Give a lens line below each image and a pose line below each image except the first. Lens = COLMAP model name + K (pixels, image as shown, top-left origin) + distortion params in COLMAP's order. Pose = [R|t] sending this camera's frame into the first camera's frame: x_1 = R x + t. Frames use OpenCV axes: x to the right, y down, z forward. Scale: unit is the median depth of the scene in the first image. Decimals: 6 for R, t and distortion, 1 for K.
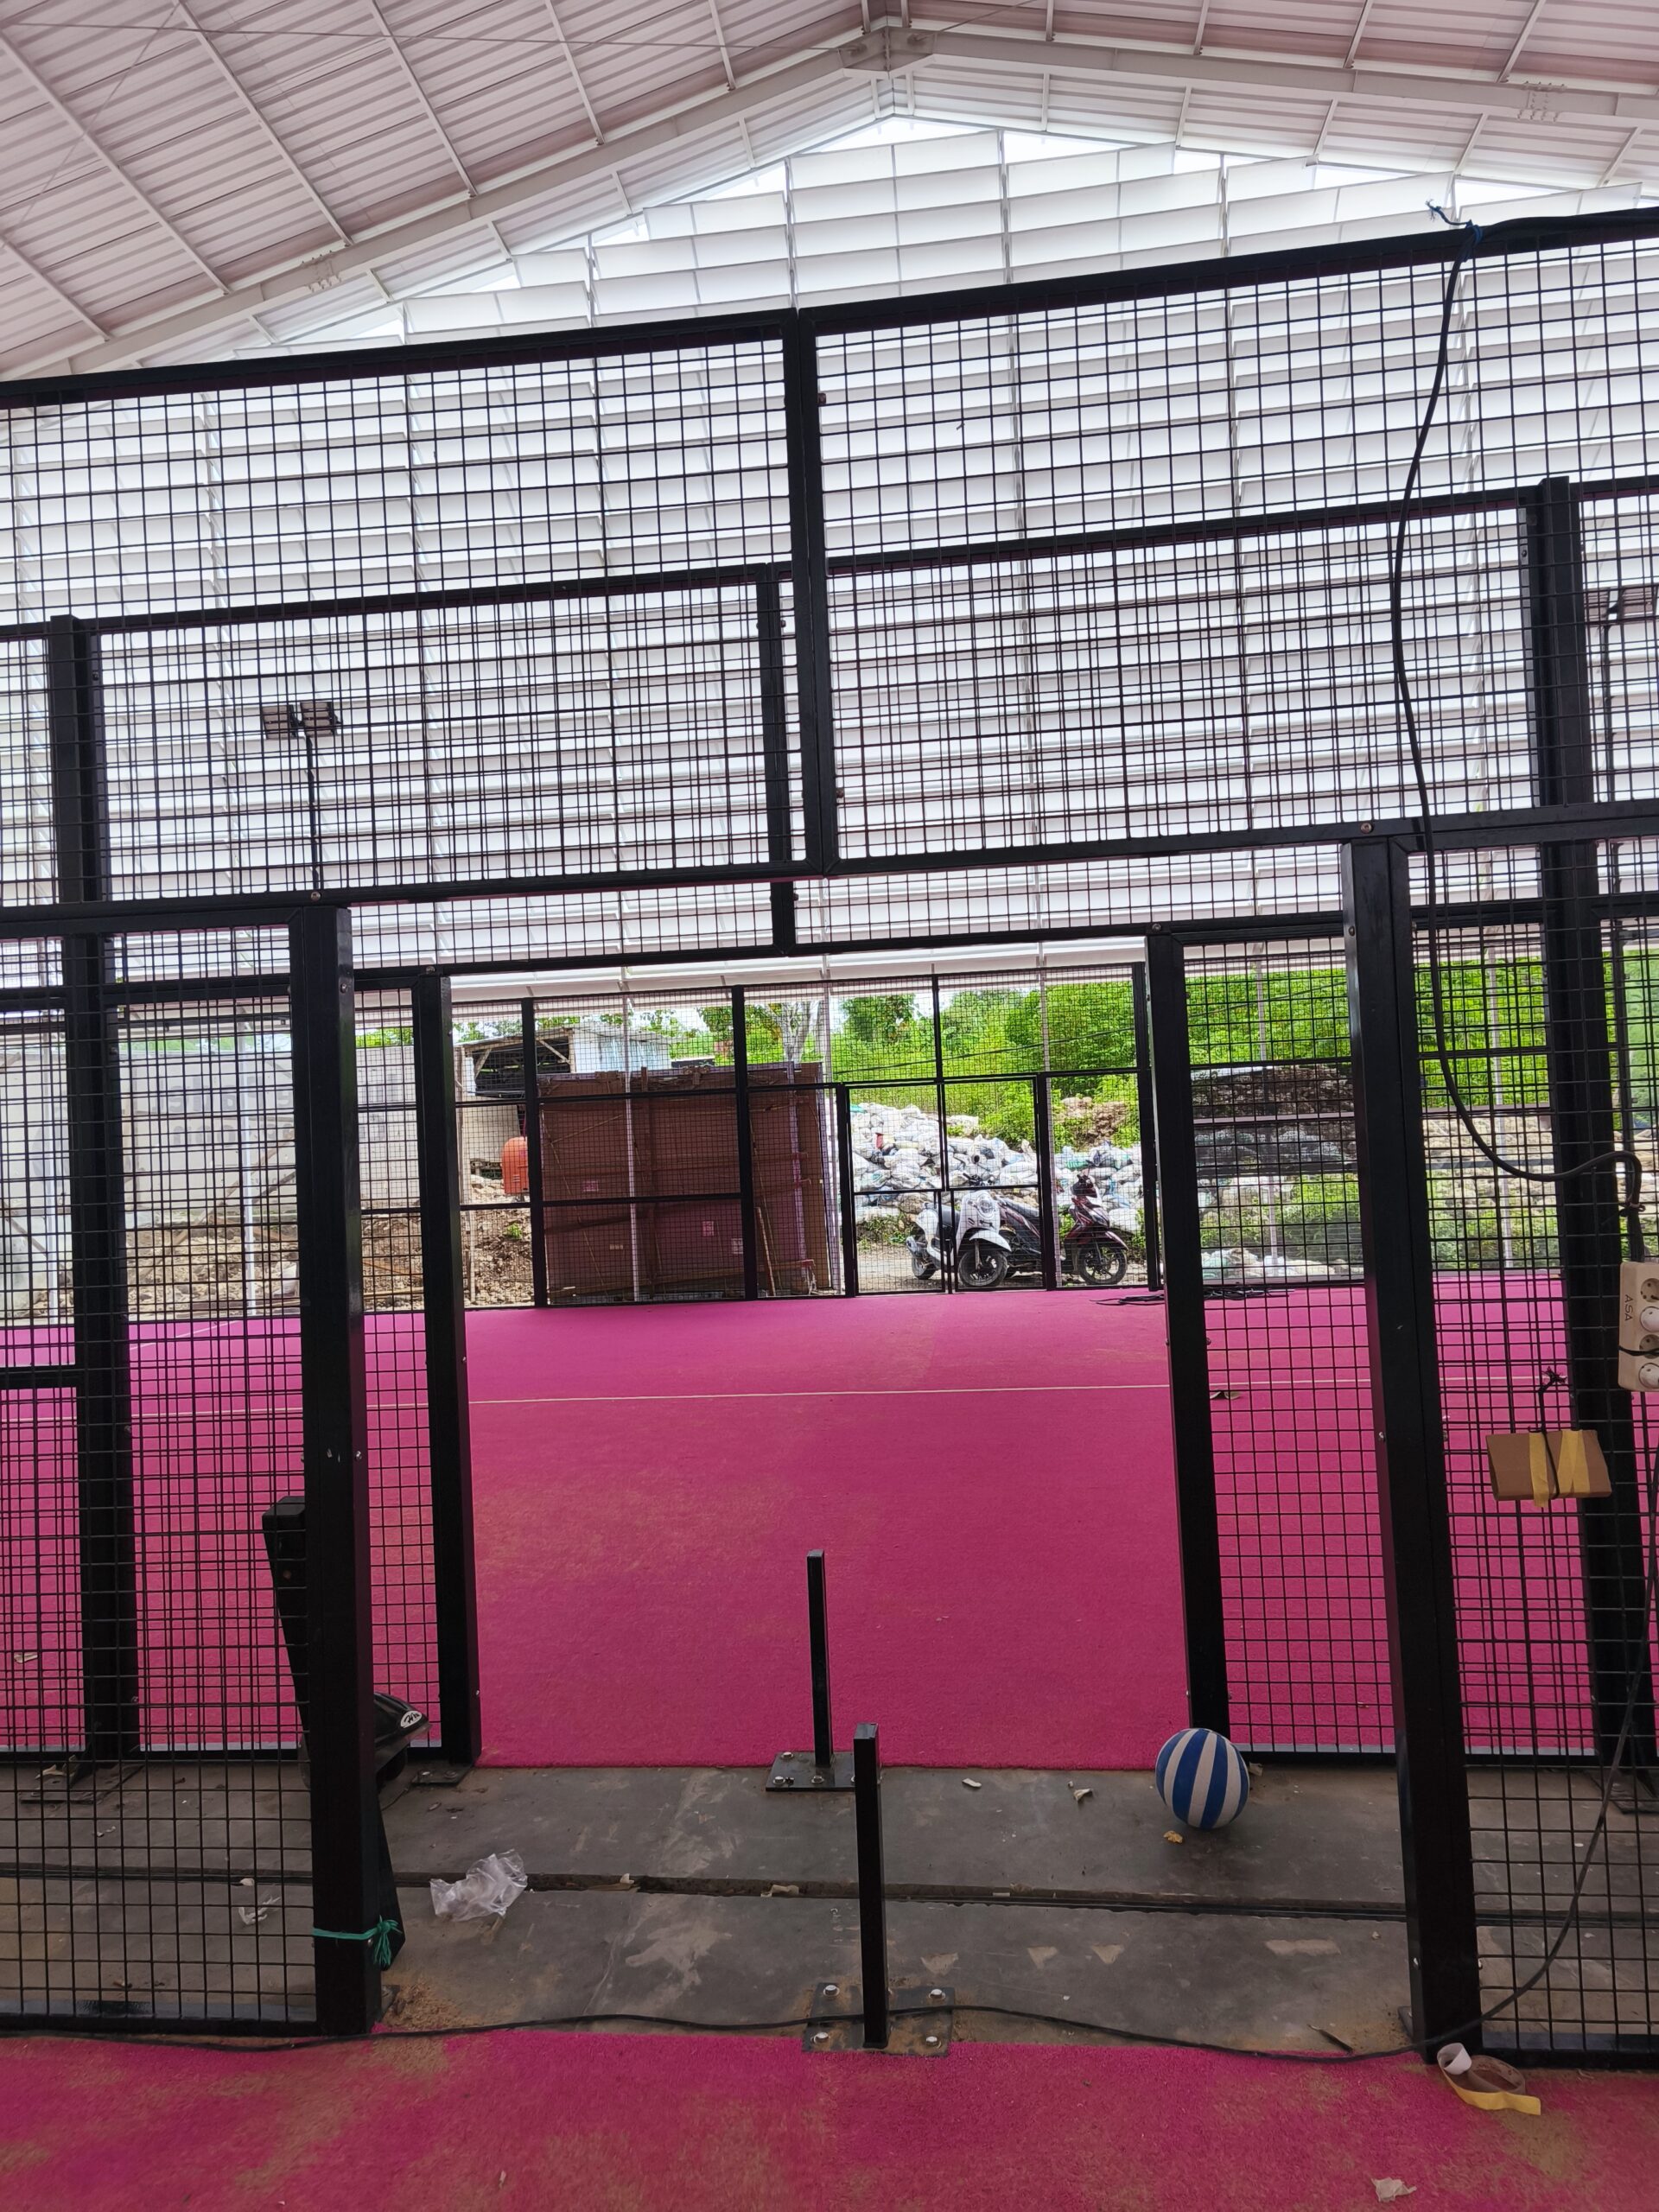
lens RADIAL K [[1456.1, 0, 832.4], [0, 1456.1, 1091.2], [0, 0, 1]] dist [0.081872, -0.066929]
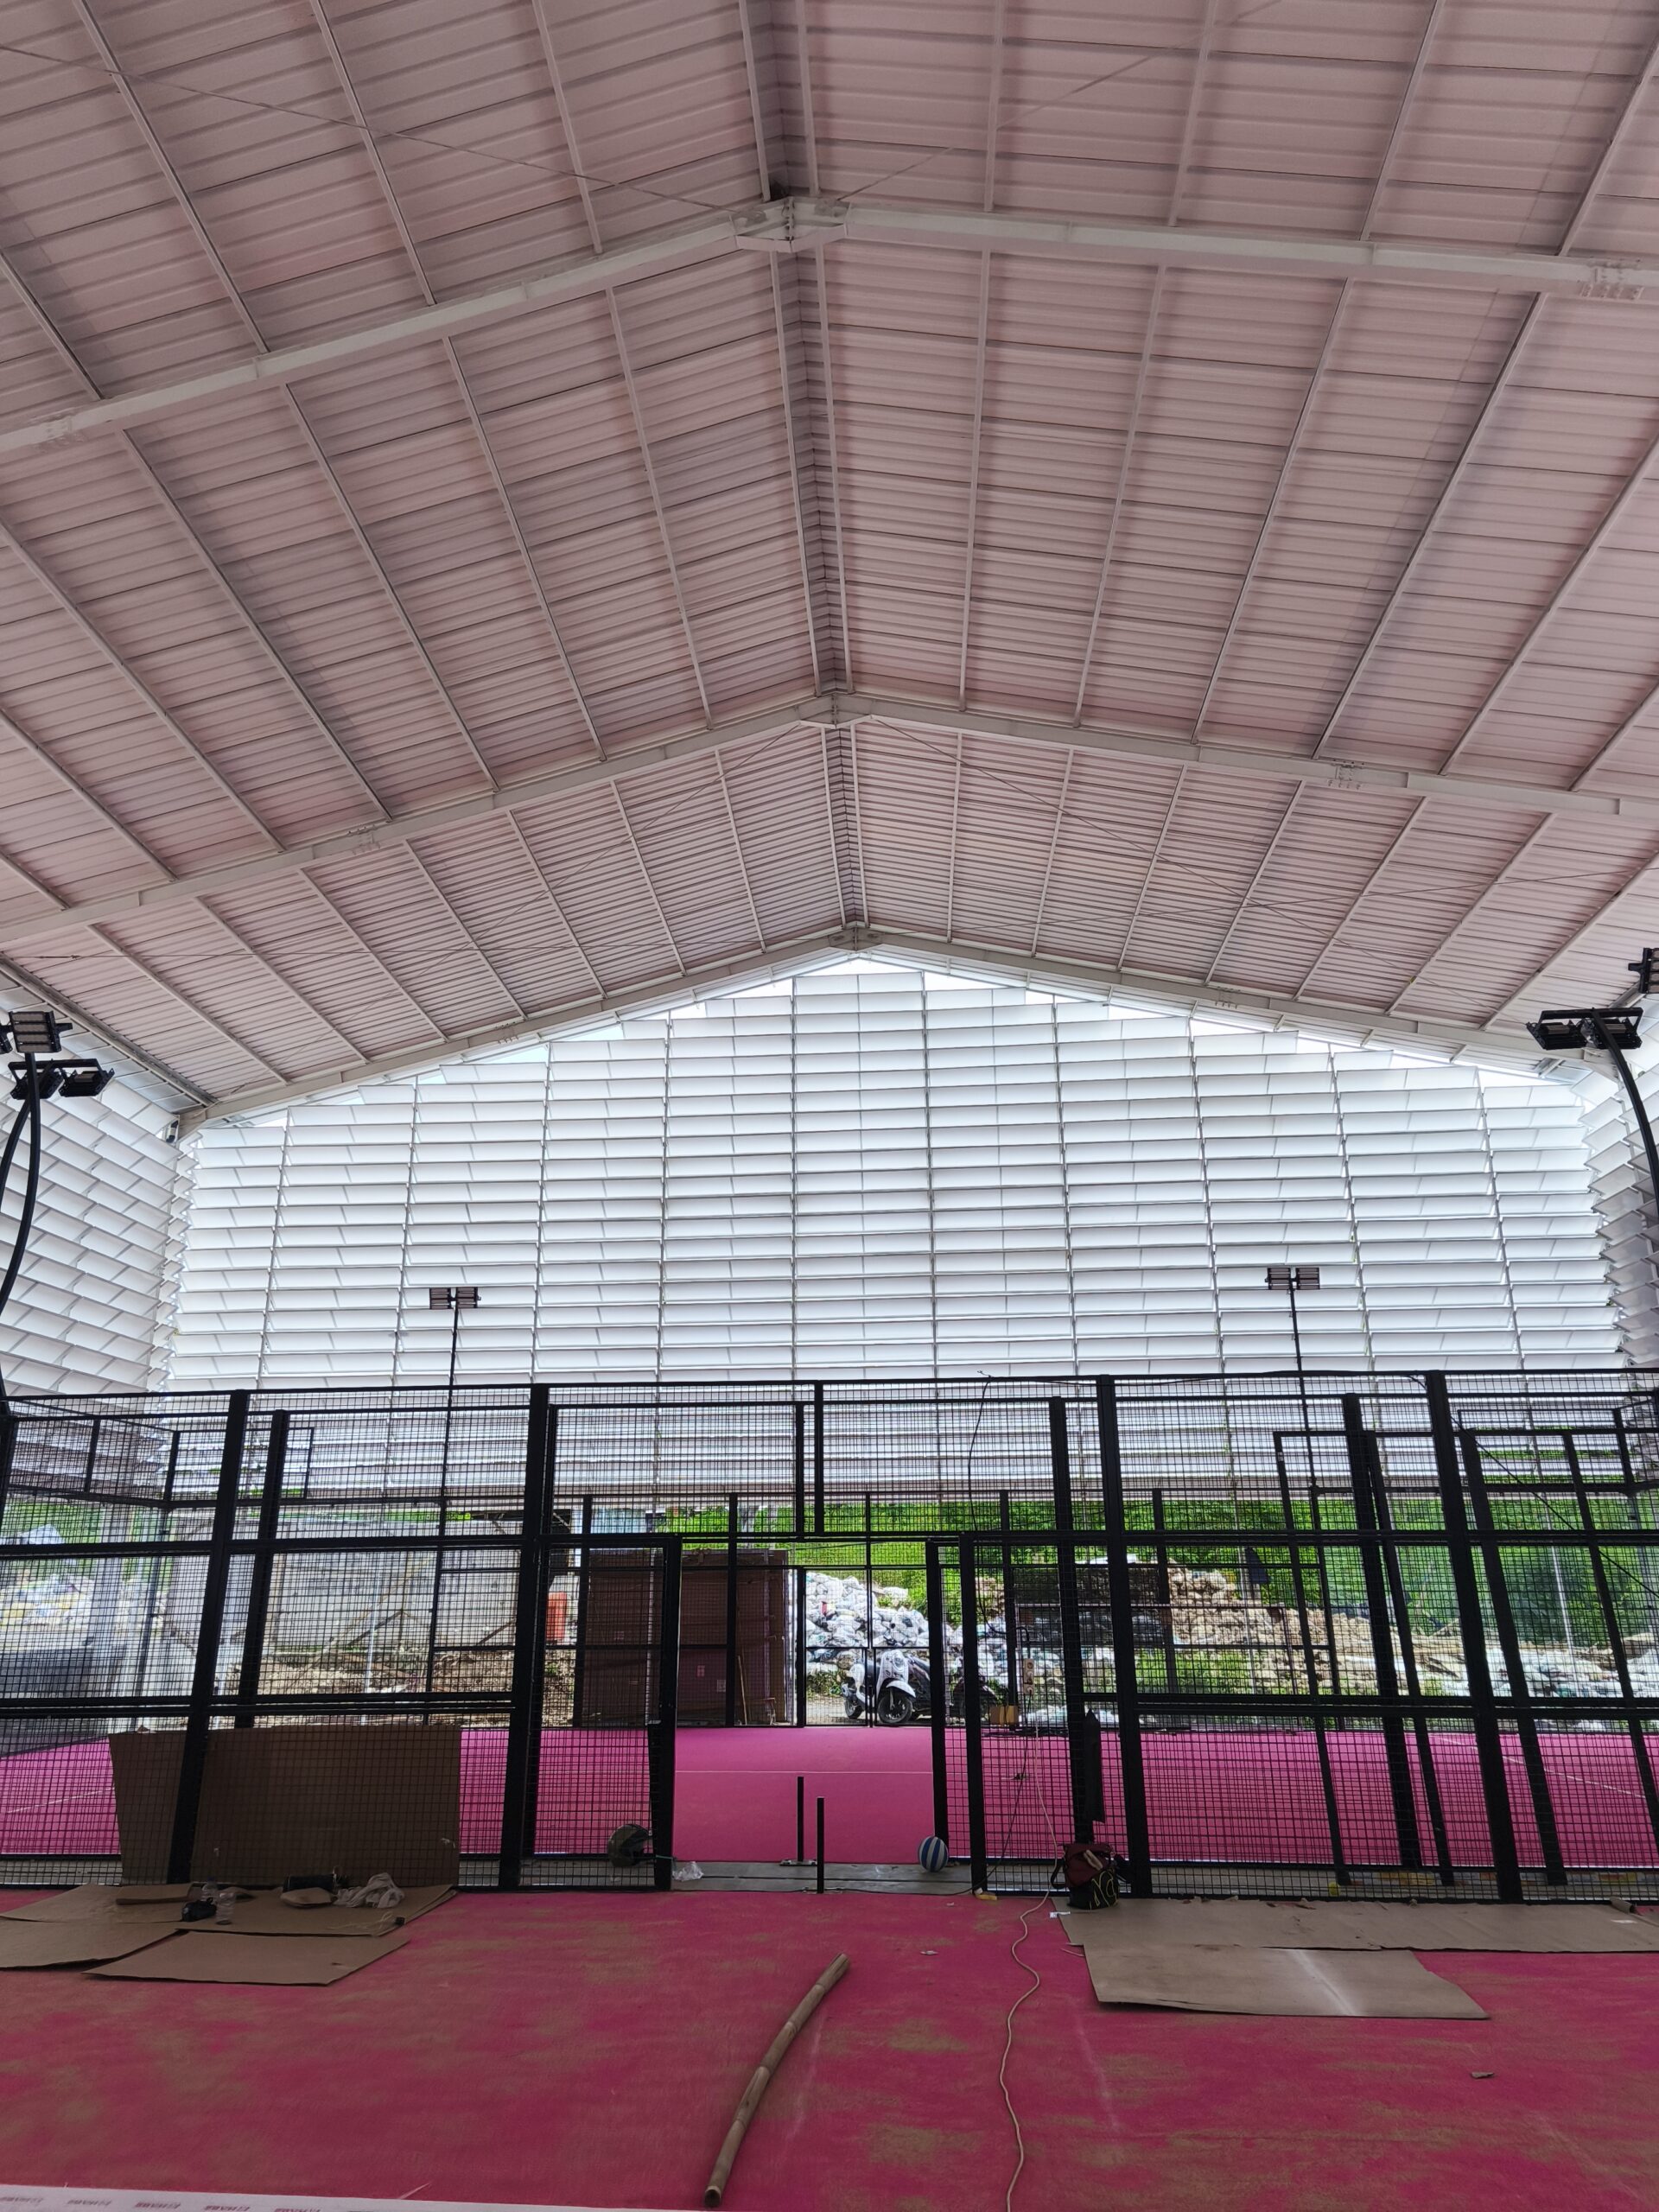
lens RADIAL K [[1484.7, 0, 825.7], [0, 1484.7, 1093.8], [0, 0, 1]] dist [0.003103, 0.071660]
pose [[0.998536, 0.049939, 0.020806, -0.022938], [-0.041731, 0.955746, -0.291219, -0.024763], [-0.034428, 0.289924, 0.956430, -0.537738]]
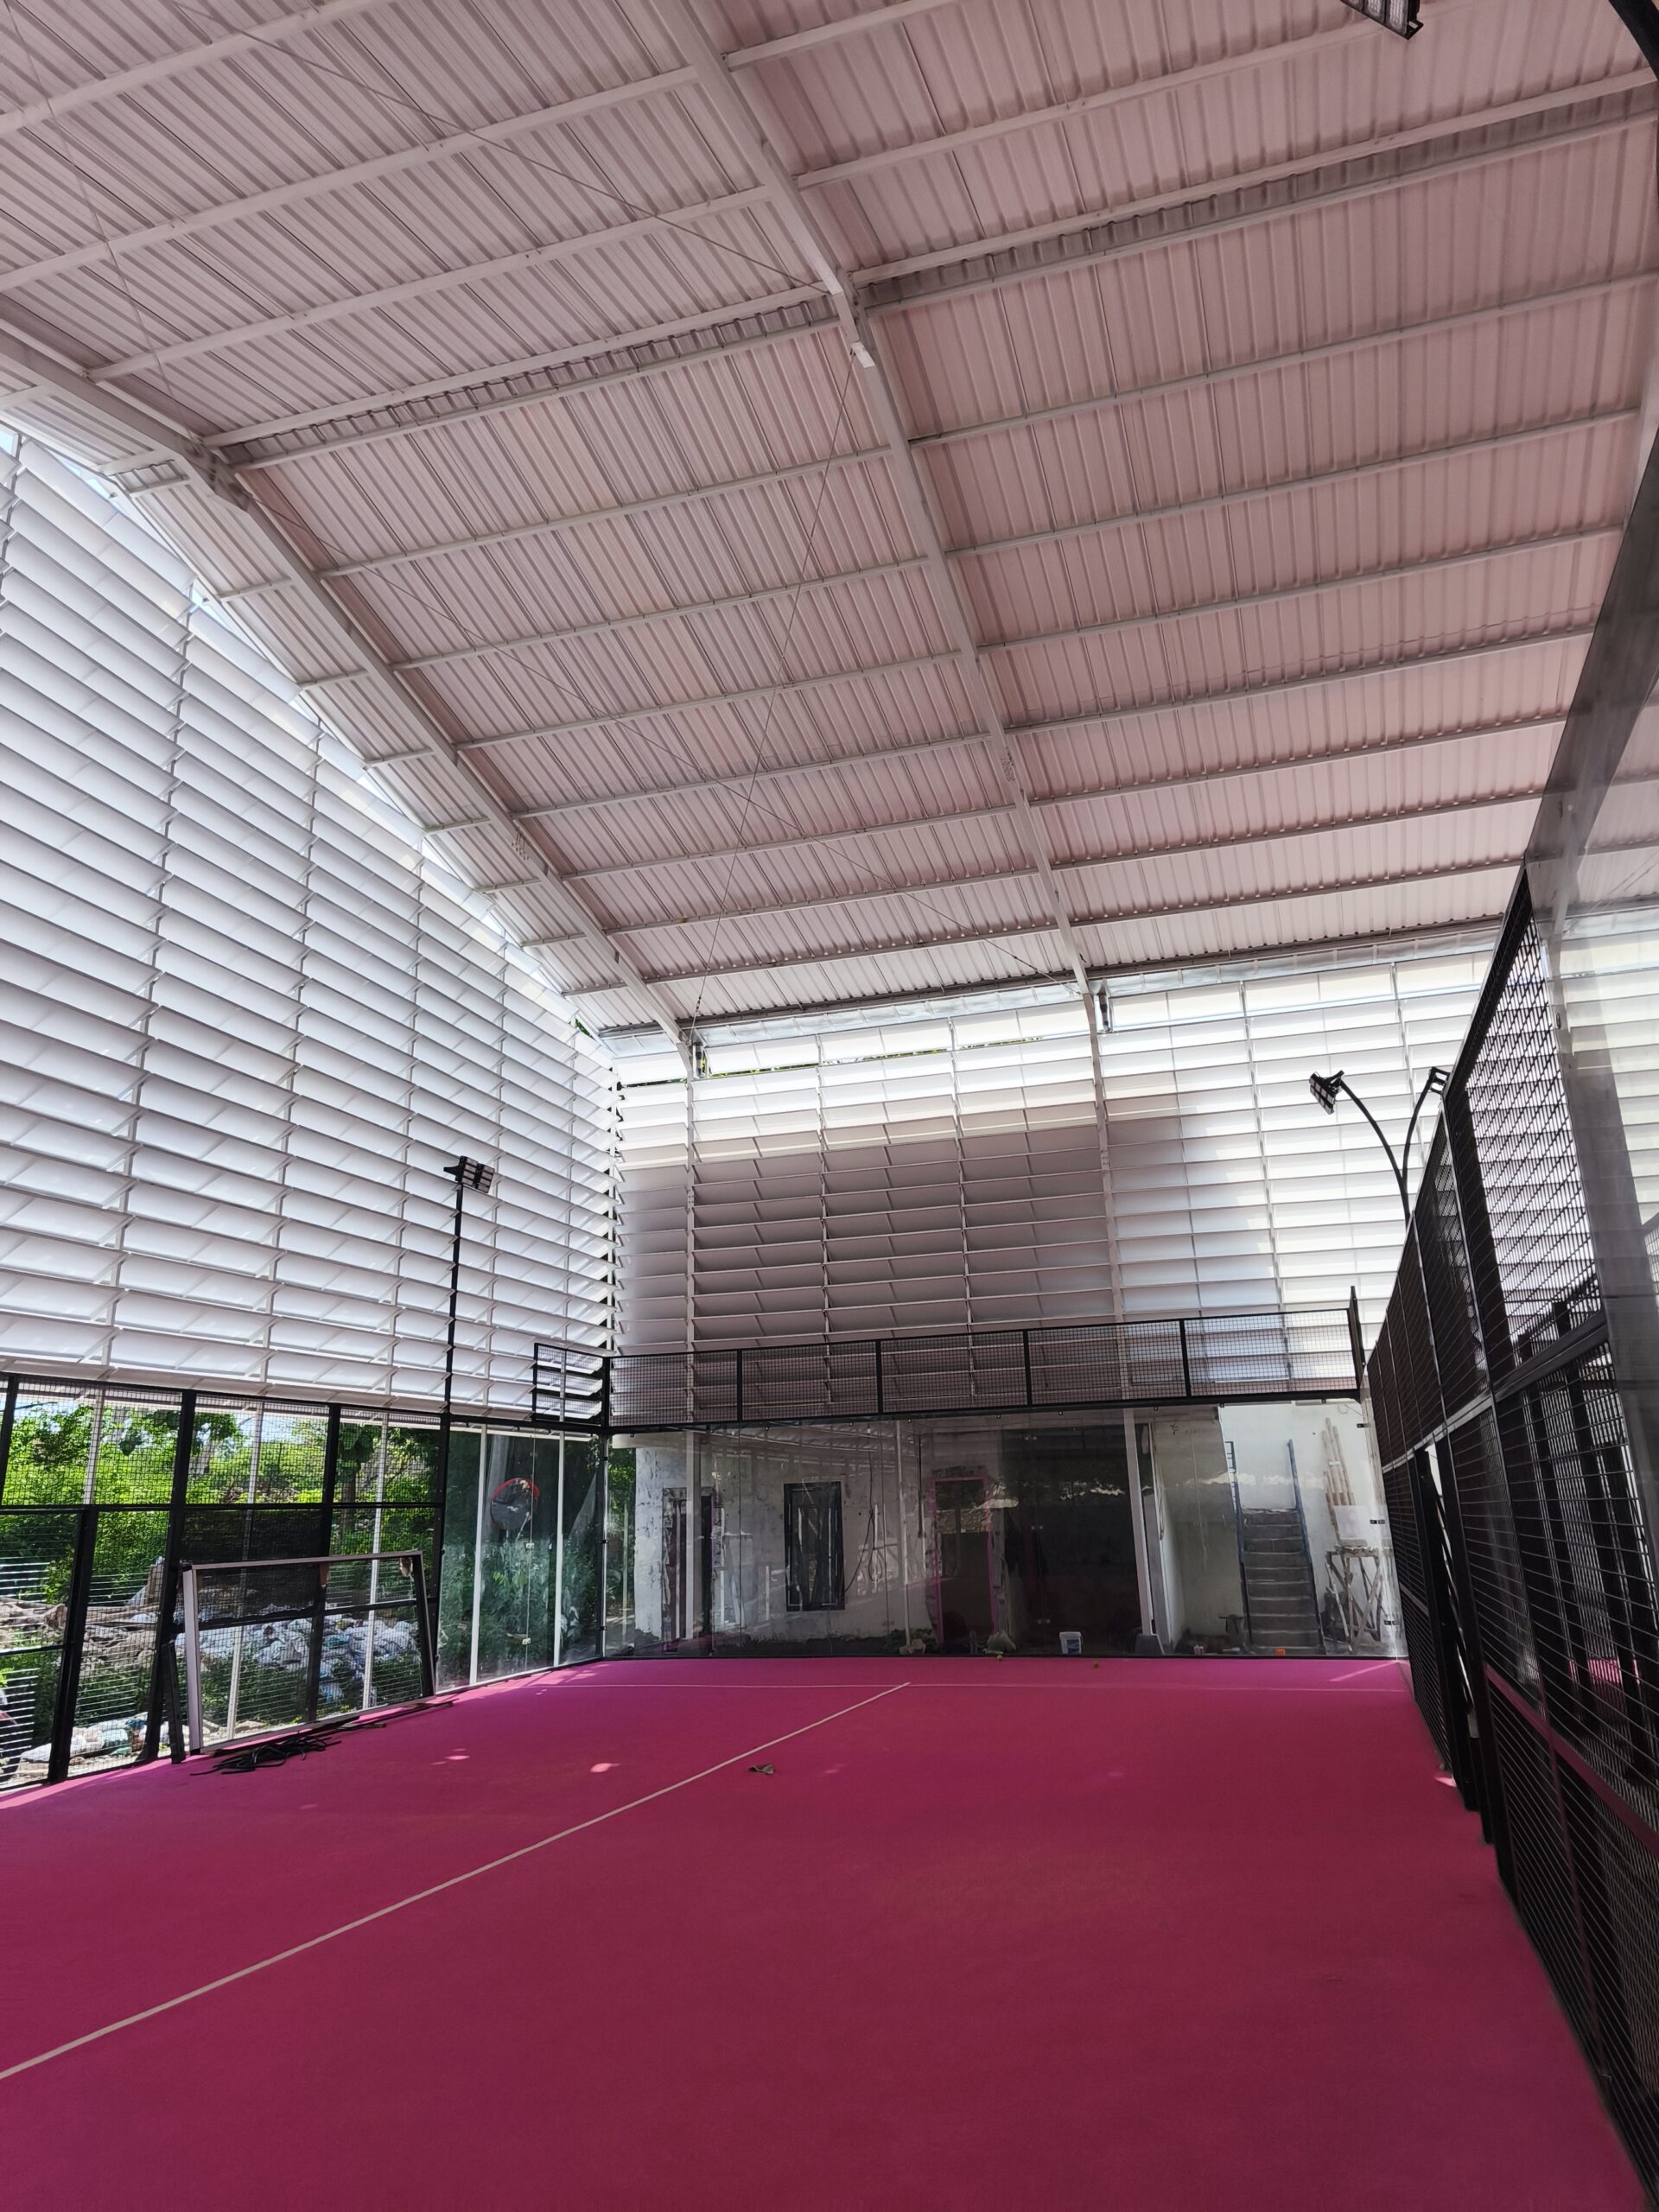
lens RADIAL K [[1456.1, 0, 832.4], [0, 1456.1, 1091.2], [0, 0, 1]] dist [0.081872, -0.066929]
pose [[0.190420, 0.316344, 0.929337, -0.650049], [-0.013714, 0.947423, -0.319691, 0.029482], [-0.981607, 0.048130, 0.184747, 0.373675]]
